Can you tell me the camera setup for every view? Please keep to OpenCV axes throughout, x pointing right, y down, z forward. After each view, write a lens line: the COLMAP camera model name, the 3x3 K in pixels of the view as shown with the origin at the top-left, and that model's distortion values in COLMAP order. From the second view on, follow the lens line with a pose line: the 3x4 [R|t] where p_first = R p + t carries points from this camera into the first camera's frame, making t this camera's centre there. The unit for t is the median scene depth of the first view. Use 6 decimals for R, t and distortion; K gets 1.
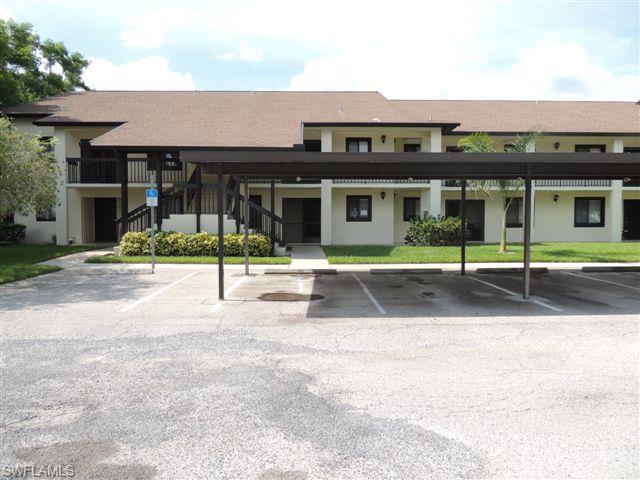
lens RADIAL K [[452.3, 0, 320.3], [0, 452.3, 238.1], [0, 0, 1]] dist [-0.044402, 0.001061]
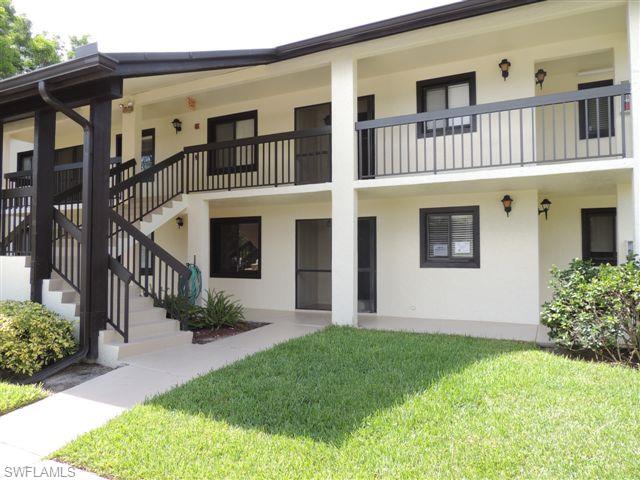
lens RADIAL K [[452.3, 0, 319.6], [0, 452.3, 241.9], [0, 0, 1]] dist [-0.044402, 0.001061]
pose [[0.880861, -0.017007, -0.473069, 0.179889], [-0.013977, 0.997984, -0.061904, -0.033312], [0.473168, 0.061141, 0.878848, 0.565739]]
